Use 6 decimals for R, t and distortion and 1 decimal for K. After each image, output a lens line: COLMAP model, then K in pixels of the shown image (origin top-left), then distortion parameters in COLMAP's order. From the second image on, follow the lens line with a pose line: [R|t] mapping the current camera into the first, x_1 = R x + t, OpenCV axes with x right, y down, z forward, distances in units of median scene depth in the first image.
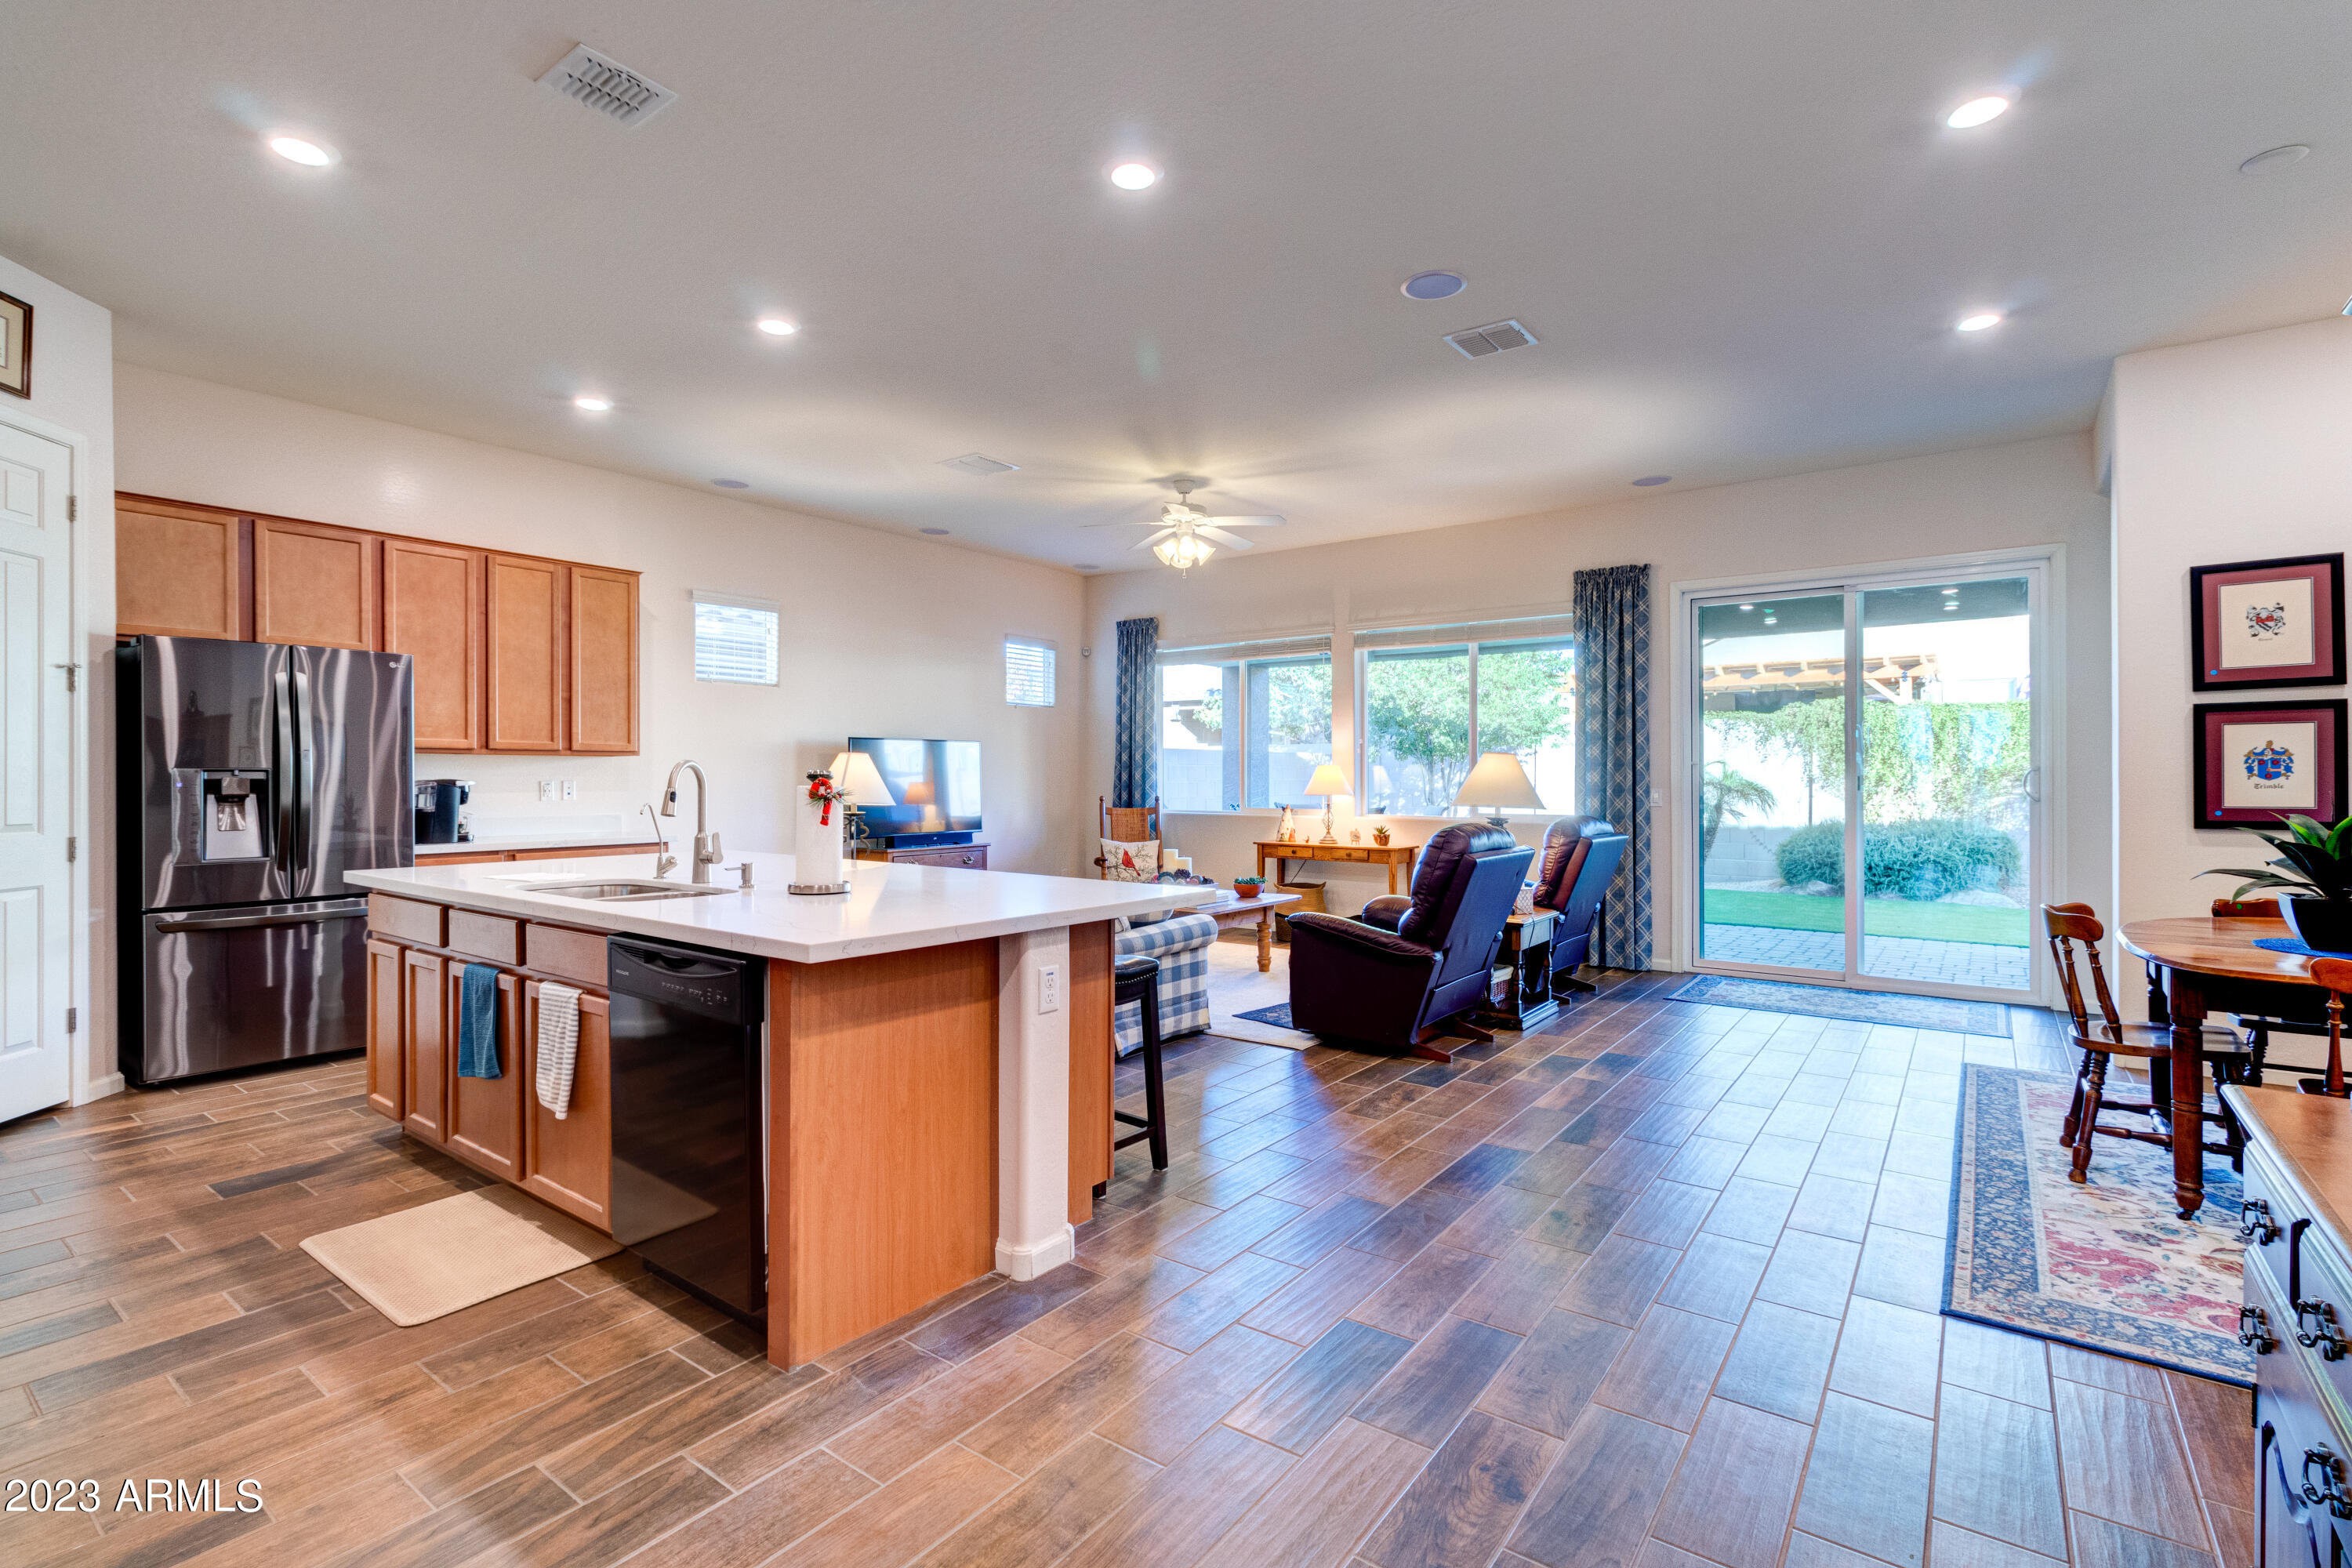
lens RADIAL K [[1091.4, 0, 1172.3], [0, 1091.4, 778.8], [0, 0, 1]] dist [0.005406, 0.000047]
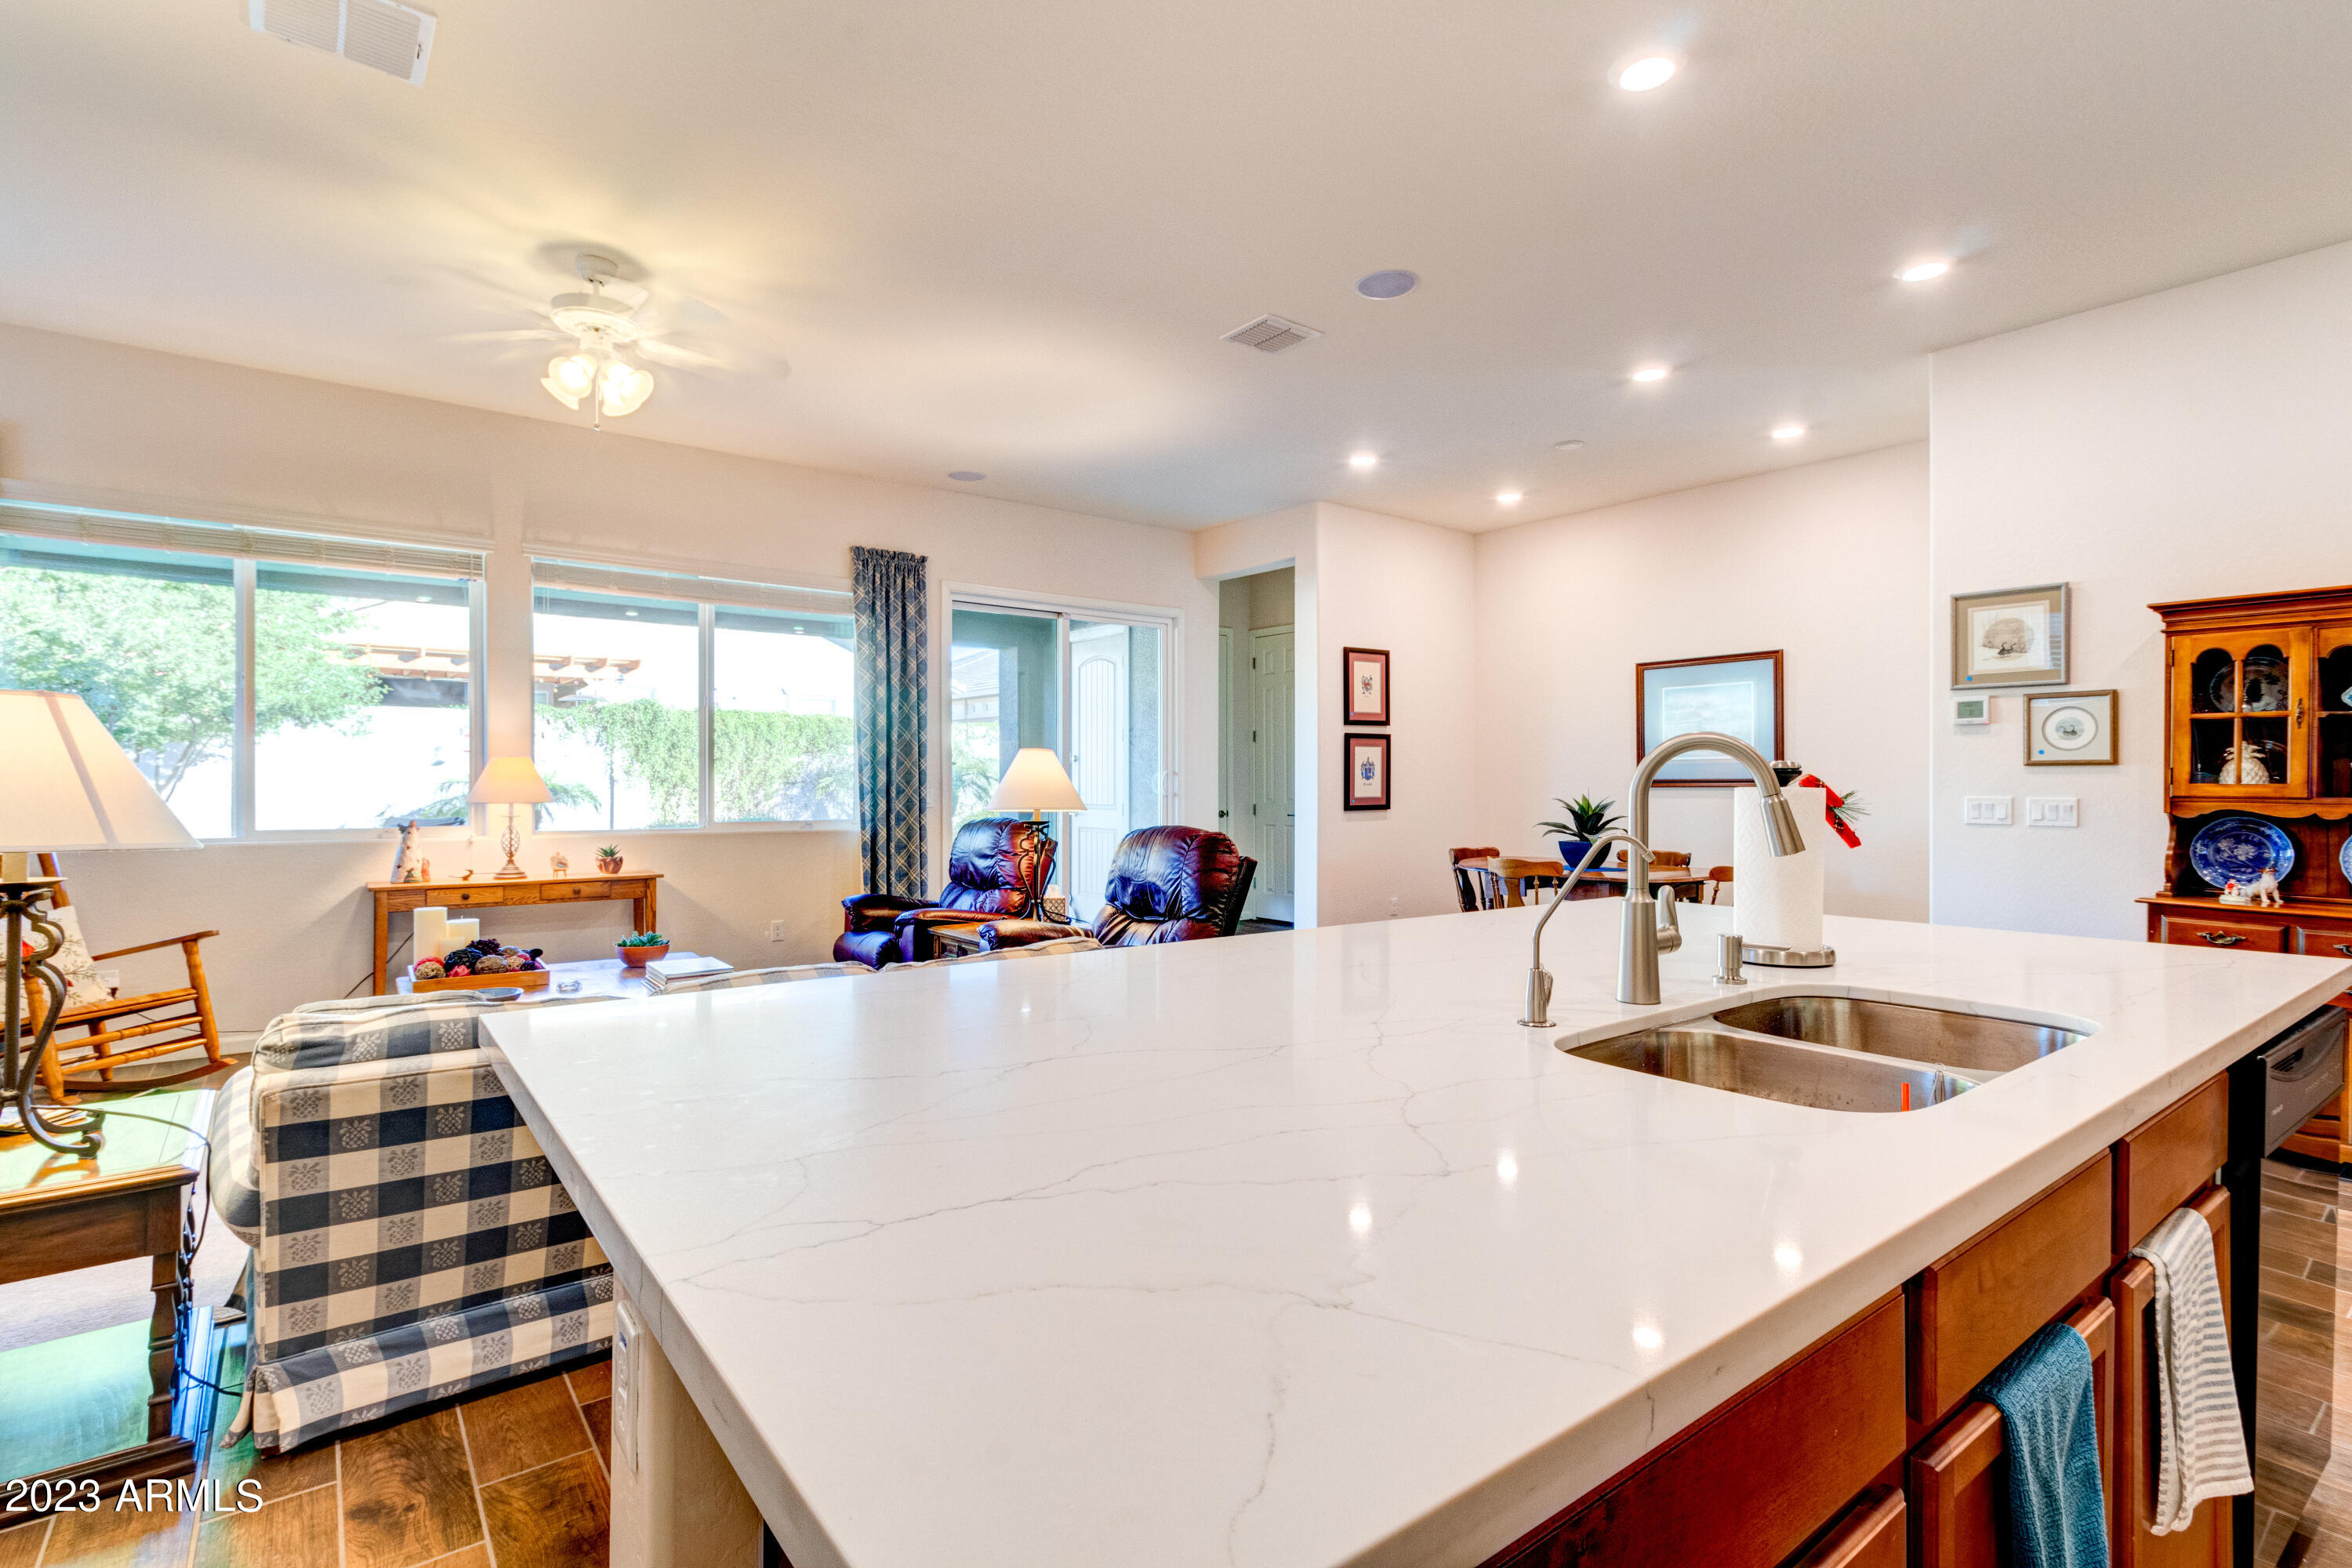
lens RADIAL K [[1091.4, 0, 1200.2], [0, 1091.4, 777.4], [0, 0, 1]] dist [0.005406, 0.000047]
pose [[0.265510, 0.002508, 0.964105, -0.698058], [-0.001402, 0.999997, -0.002216, 0.001332], [-0.964107, -0.000763, 0.265512, 0.821066]]
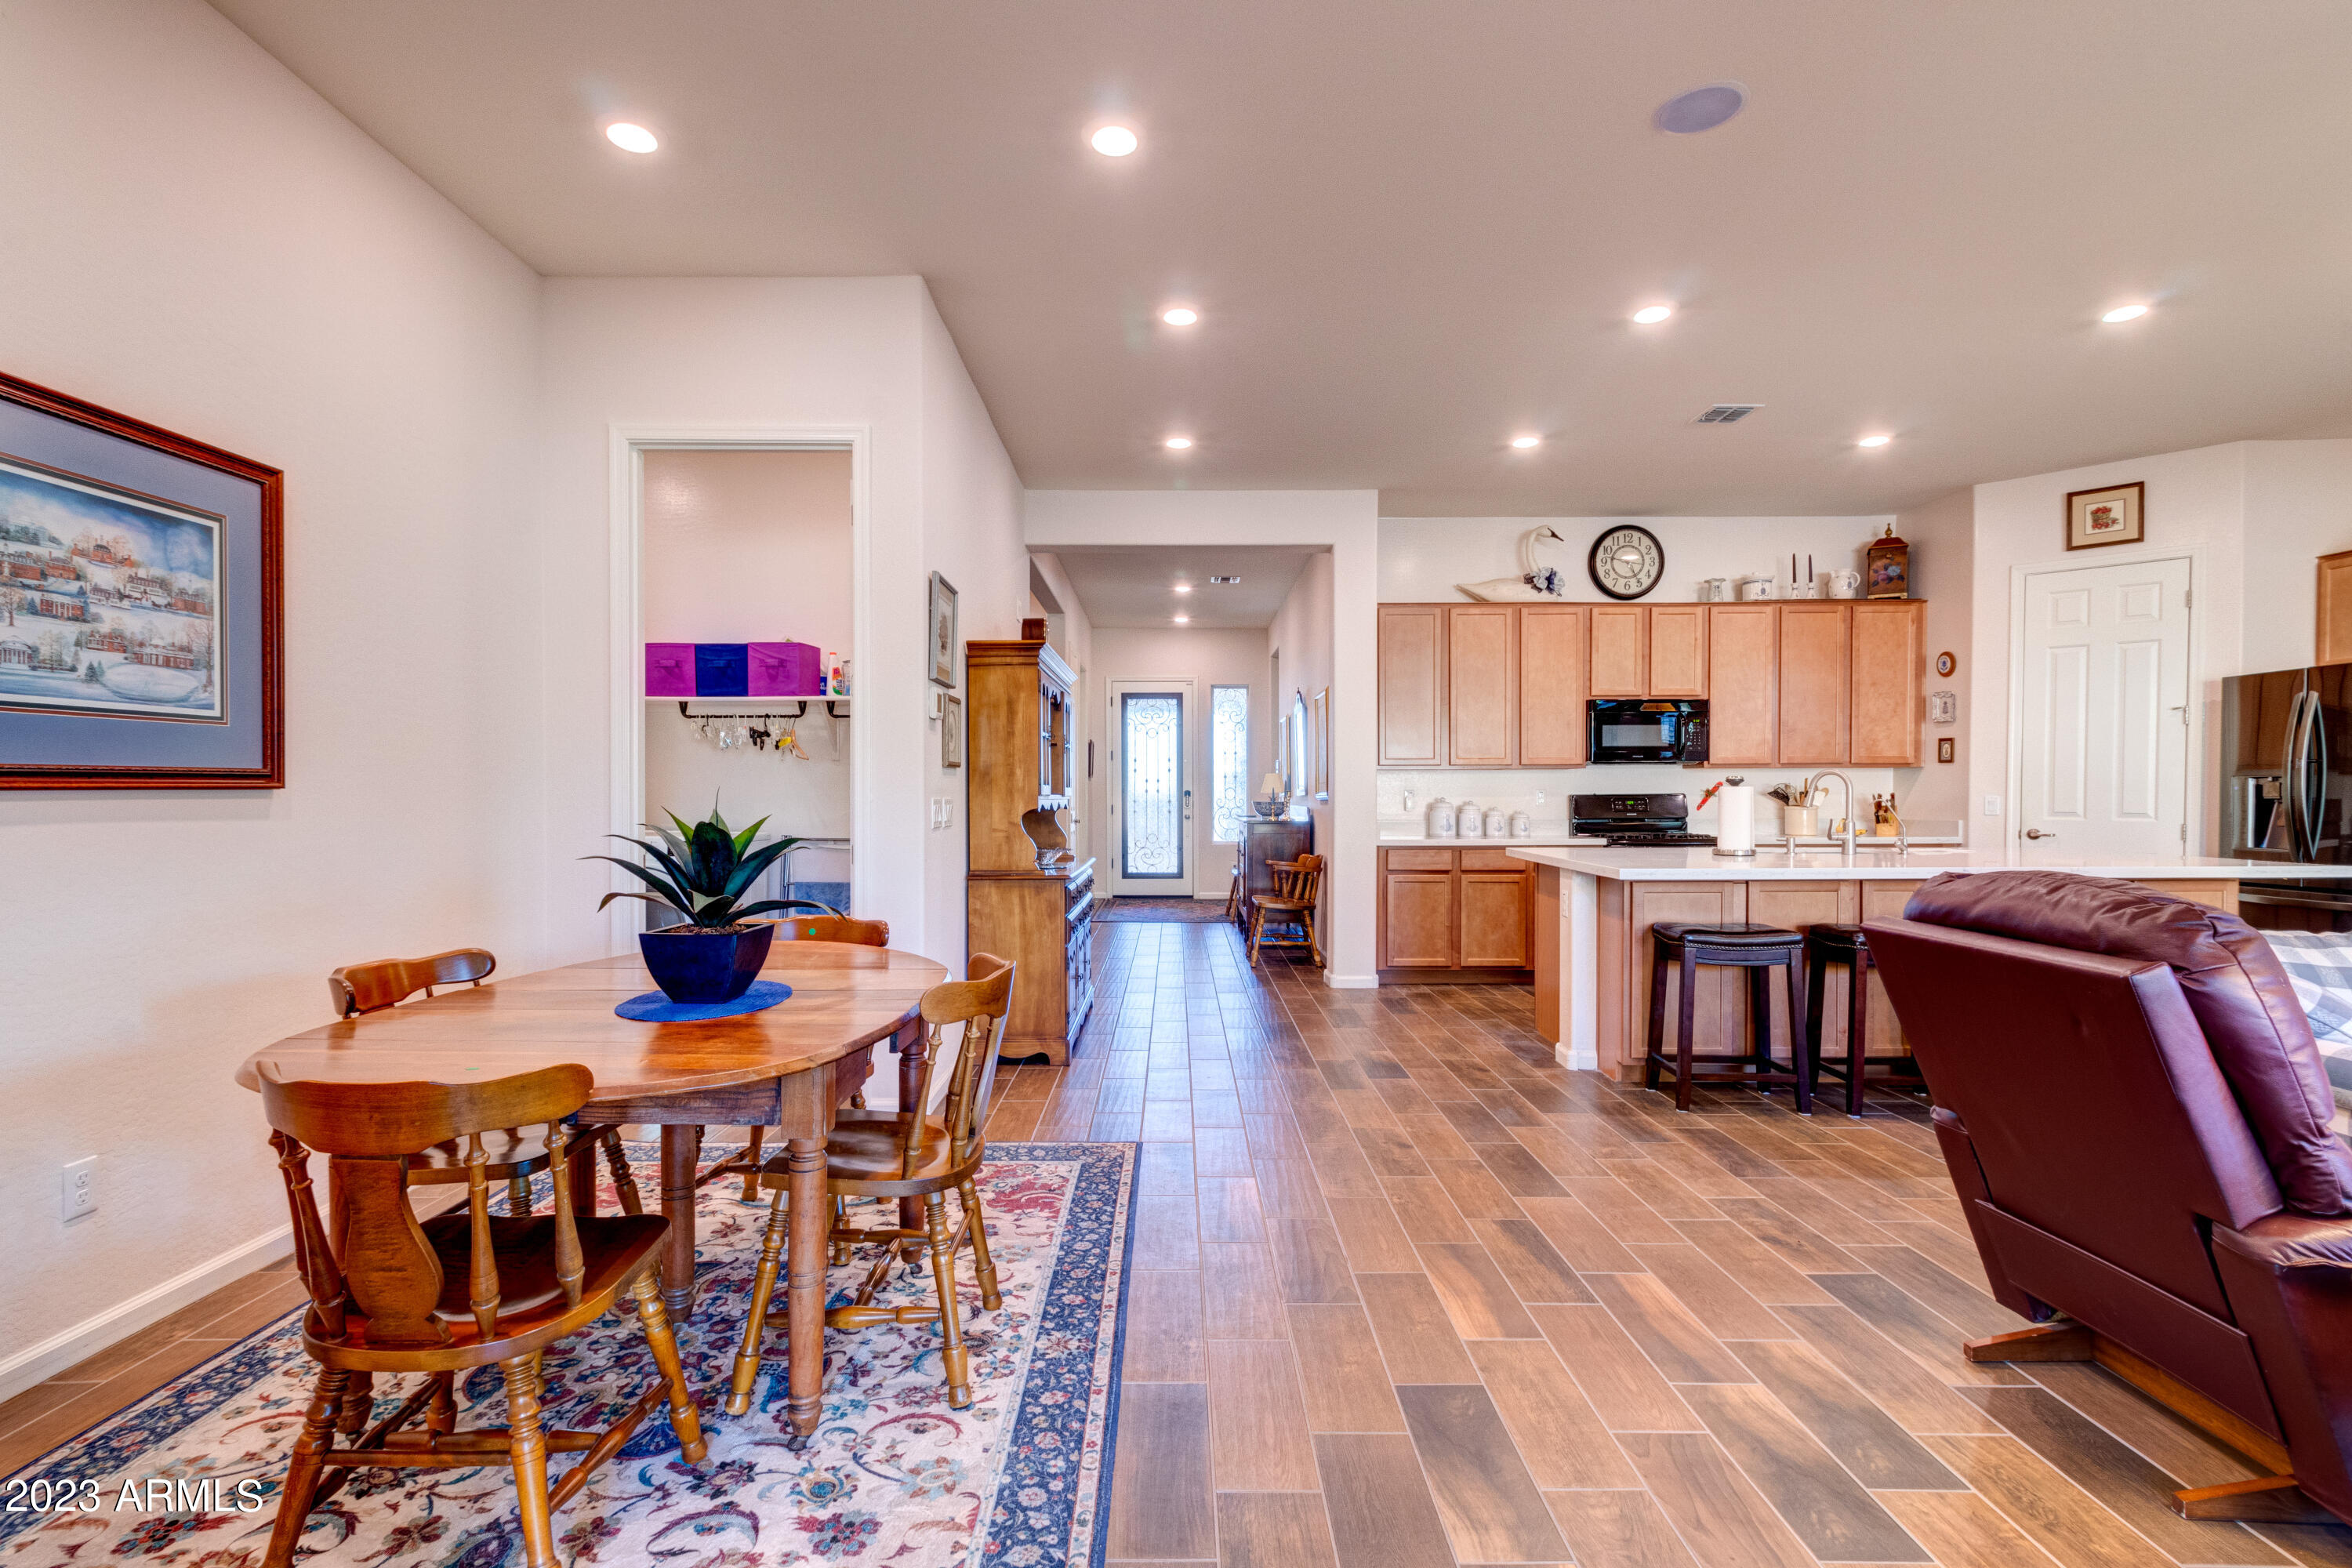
lens RADIAL K [[1091.4, 0, 1178.5], [0, 1091.4, 805.3], [0, 0, 1]] dist [0.005406, 0.000047]
pose [[-0.800221, 0.007740, -0.599655, 0.886898], [0.000633, 0.999927, 0.012062, 0.009833], [0.599704, 0.009273, -0.800168, 1.267808]]
